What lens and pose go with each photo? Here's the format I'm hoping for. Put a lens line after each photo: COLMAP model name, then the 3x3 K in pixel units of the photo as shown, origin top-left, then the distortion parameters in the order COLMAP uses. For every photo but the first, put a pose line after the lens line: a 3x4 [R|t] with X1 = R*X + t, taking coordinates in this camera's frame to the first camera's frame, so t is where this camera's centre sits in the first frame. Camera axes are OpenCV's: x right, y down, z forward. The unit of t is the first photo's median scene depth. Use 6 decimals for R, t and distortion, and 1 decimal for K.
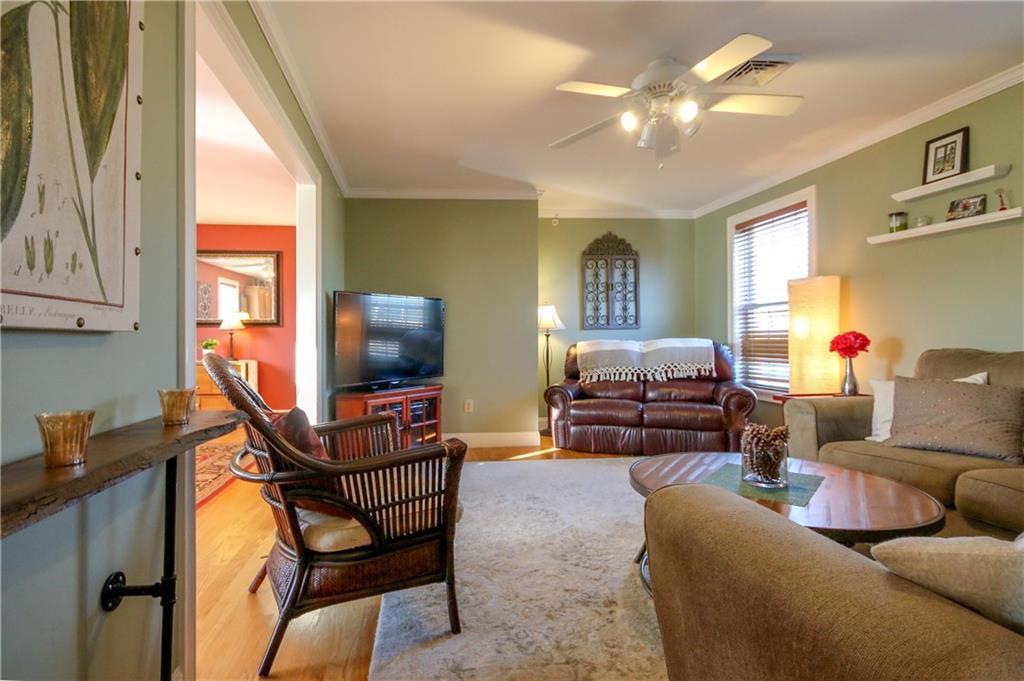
lens RADIAL K [[499.5, 0, 466.4], [0, 499.5, 338.1], [0, 0, 1]] dist [-0.001024, -0.000446]
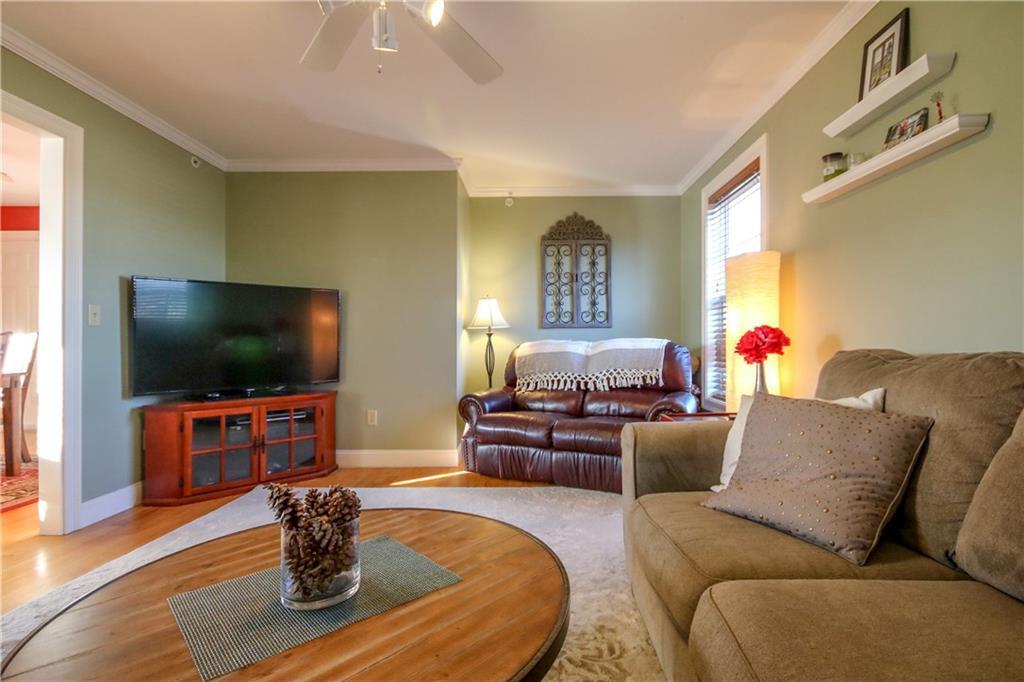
lens RADIAL K [[493.4, 0, 541.8], [0, 493.4, 342.4], [0, 0, 1]] dist [0.000907, -0.000531]
pose [[0.996933, 0.004041, -0.078152, 0.352729], [-0.003990, 0.999992, 0.000812, 0.007509], [0.078155, -0.000498, 0.996941, 0.195168]]
